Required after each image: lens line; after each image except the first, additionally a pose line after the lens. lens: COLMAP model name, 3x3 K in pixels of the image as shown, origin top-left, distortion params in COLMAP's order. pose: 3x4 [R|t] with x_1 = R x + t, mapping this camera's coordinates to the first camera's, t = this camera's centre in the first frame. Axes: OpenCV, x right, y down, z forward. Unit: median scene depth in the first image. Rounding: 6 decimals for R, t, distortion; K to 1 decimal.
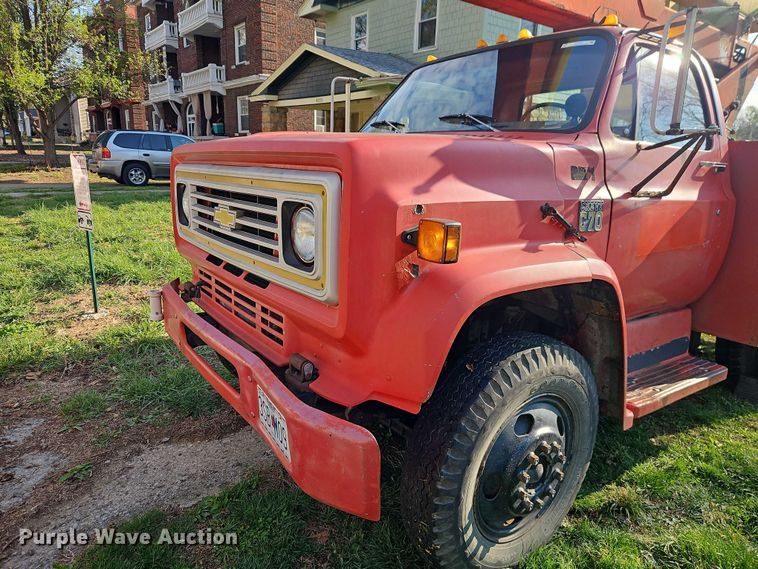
lens RADIAL K [[506.2, 0, 385.4], [0, 506.2, 280.8], [0, 0, 1]] dist [0.073378, -0.062615]
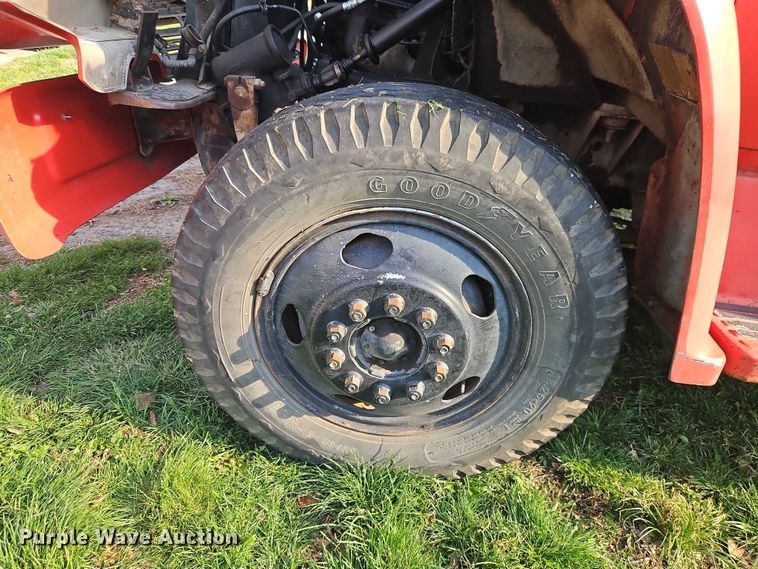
lens RADIAL K [[506.2, 0, 381.2], [0, 506.2, 279.3], [0, 0, 1]] dist [0.073378, -0.062615]
pose [[0.737448, 0.339820, -0.583689, 0.076952], [-0.199985, 0.935317, 0.291870, 0.019051], [0.645117, -0.098510, 0.757707, 0.076275]]
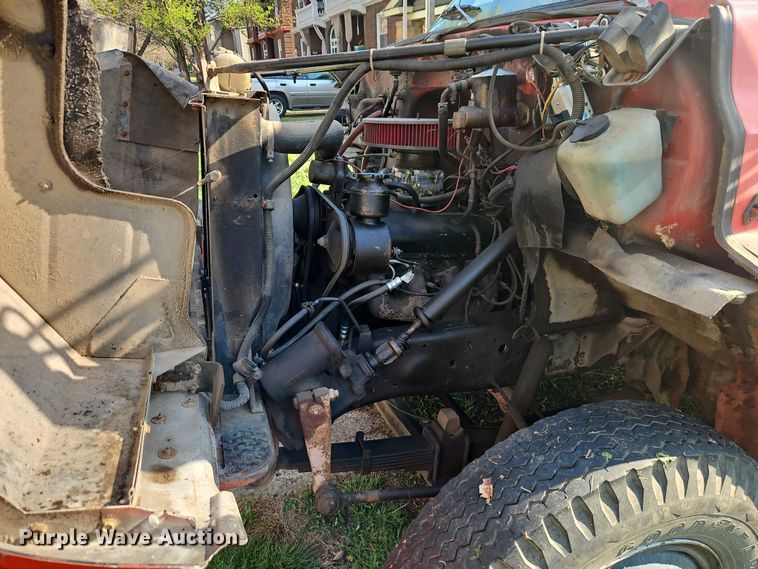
lens RADIAL K [[506.2, 0, 380.9], [0, 506.2, 280.9], [0, 0, 1]] dist [0.073378, -0.062615]
pose [[0.955848, 0.057789, -0.288123, 0.024232], [-0.016840, 0.989634, 0.142623, -0.012732], [0.293378, -0.131474, 0.946913, 0.062578]]
